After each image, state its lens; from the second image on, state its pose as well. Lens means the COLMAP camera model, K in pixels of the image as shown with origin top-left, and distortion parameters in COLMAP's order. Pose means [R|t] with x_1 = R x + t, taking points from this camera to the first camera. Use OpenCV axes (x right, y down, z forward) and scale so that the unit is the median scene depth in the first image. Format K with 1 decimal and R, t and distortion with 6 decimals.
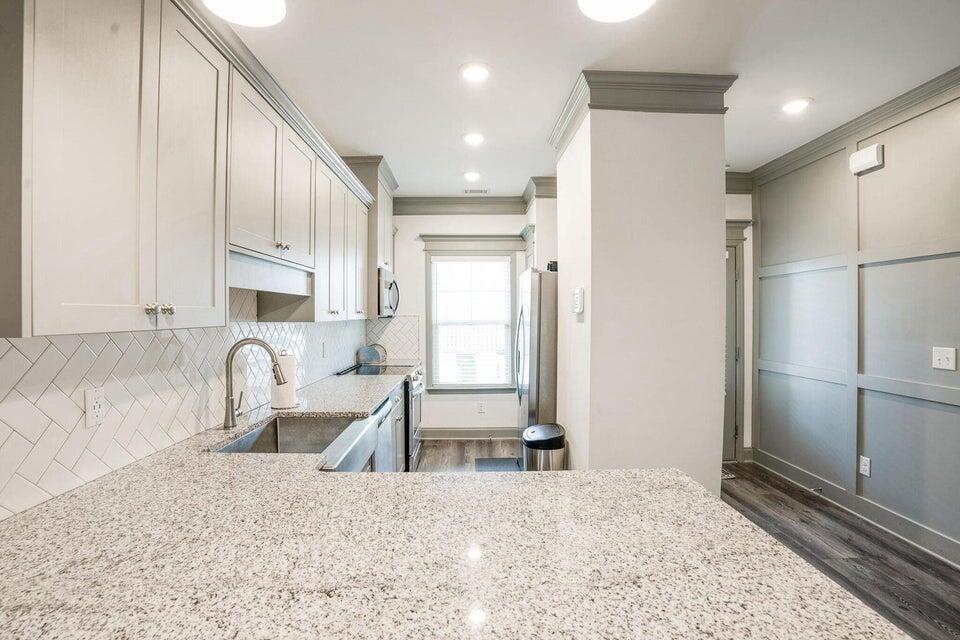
lens RADIAL K [[465.2, 0, 480.6], [0, 465.2, 316.2], [0, 0, 1]] dist [-0.060376, 0.023218]
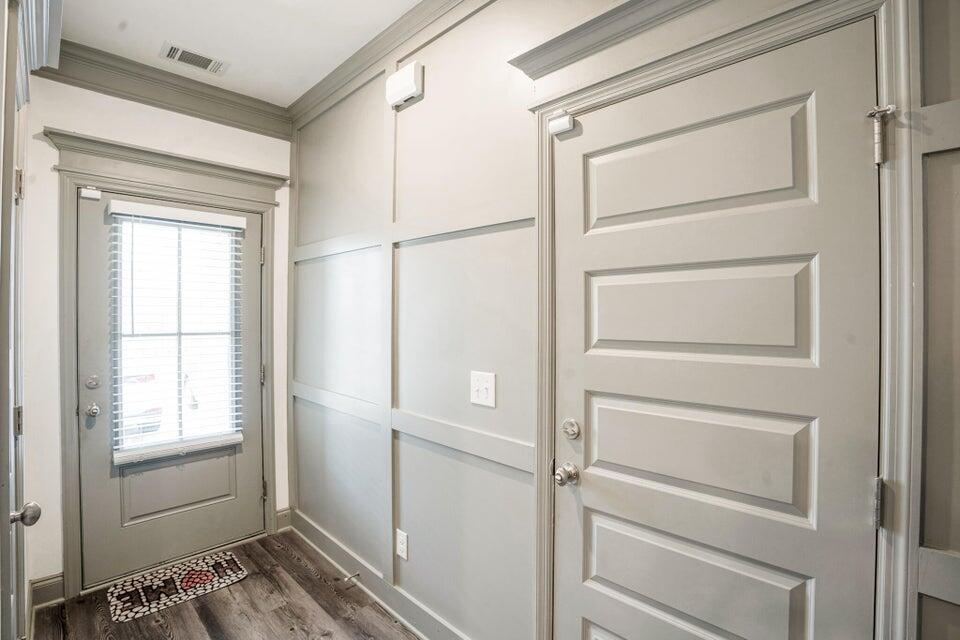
lens RADIAL K [[465.2, 0, 480.6], [0, 465.2, 316.2], [0, 0, 1]] dist [-0.060376, 0.023218]
pose [[0.726185, -0.000303, 0.687499, 0.459220], [-0.005540, 0.999965, 0.006292, -0.012228], [-0.687477, -0.008378, 0.726158, 0.414007]]
